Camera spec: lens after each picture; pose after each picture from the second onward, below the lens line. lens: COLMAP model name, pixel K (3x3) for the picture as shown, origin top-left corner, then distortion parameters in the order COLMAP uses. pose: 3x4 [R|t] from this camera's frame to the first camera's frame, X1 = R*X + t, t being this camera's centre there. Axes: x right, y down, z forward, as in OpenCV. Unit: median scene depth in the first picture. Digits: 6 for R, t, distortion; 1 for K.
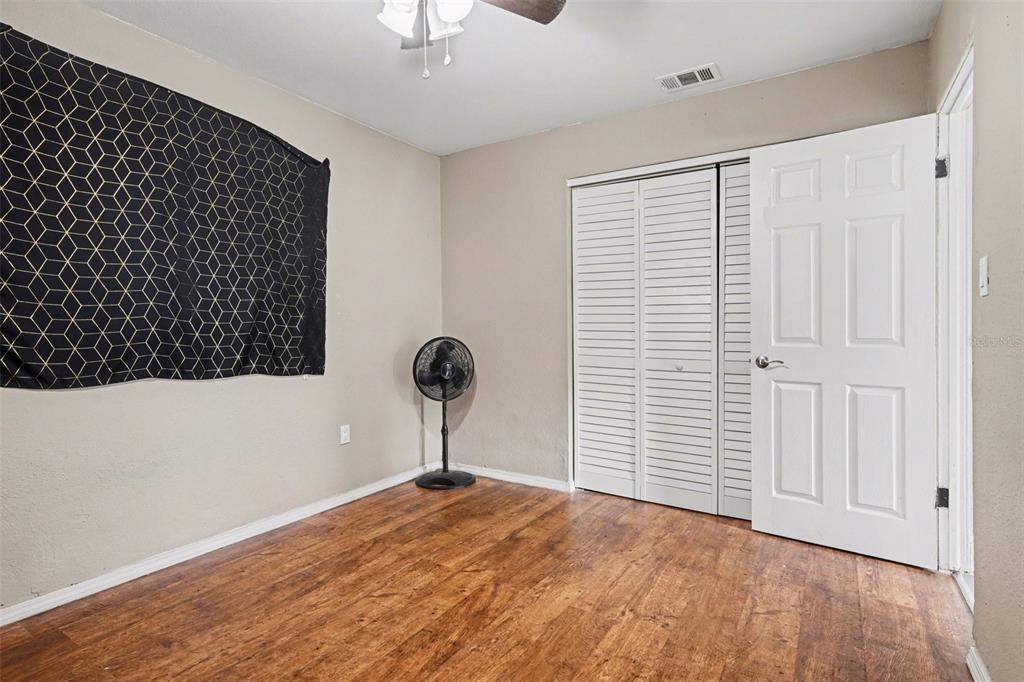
lens RADIAL K [[520.7, 0, 509.6], [0, 520.7, 336.4], [0, 0, 1]] dist [-0.003381, 0.000864]
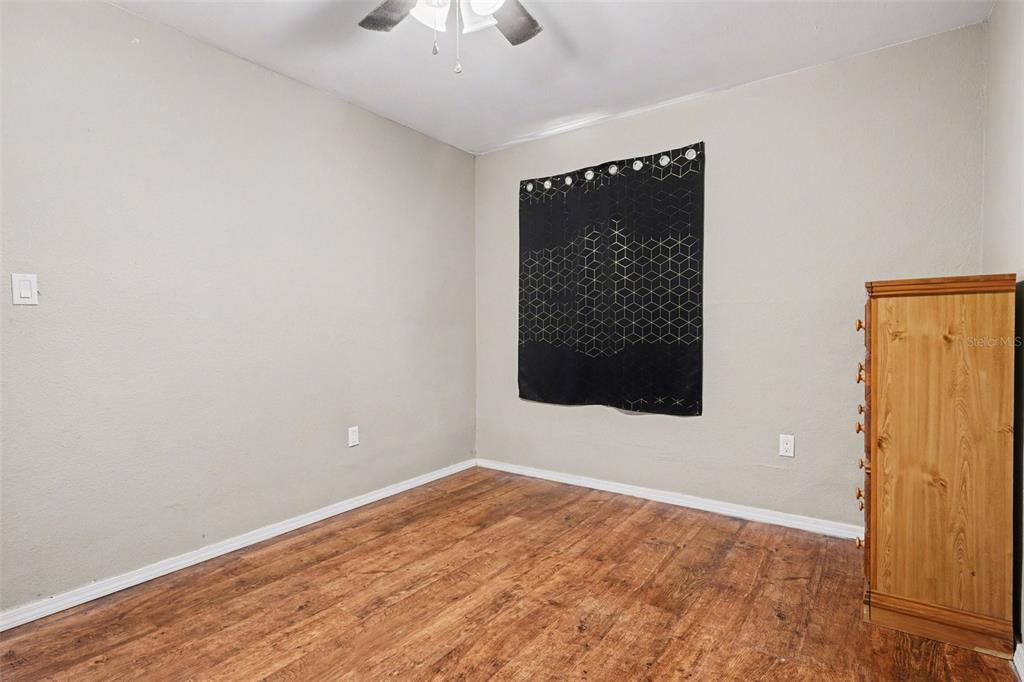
lens RADIAL K [[520.7, 0, 507.2], [0, 520.7, 336.1], [0, 0, 1]] dist [-0.003381, 0.000864]
pose [[-0.998021, 0.014098, 0.061274, -0.214749], [0.015727, 0.999533, 0.026191, -0.018424], [-0.060876, 0.027103, -0.997777, 1.393095]]
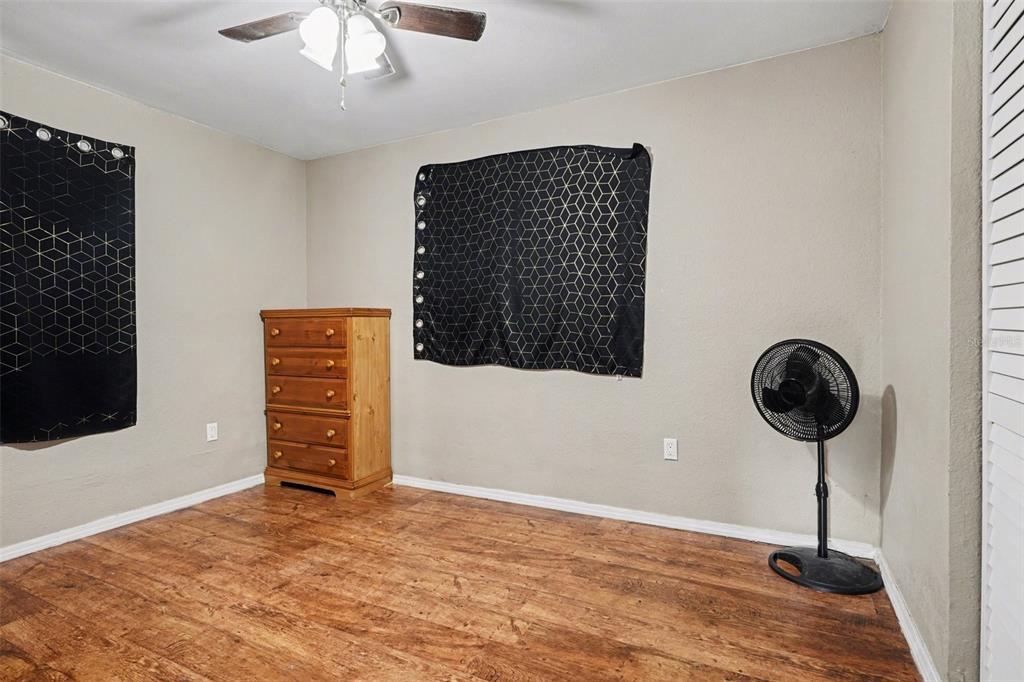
lens RADIAL K [[520.7, 0, 507.5], [0, 520.7, 338.4], [0, 0, 1]] dist [-0.003381, 0.000864]
pose [[0.089550, 0.023148, -0.995713, 0.705558], [-0.002300, 0.999732, 0.023035, -0.022157], [0.995980, 0.000227, 0.089579, 0.876648]]
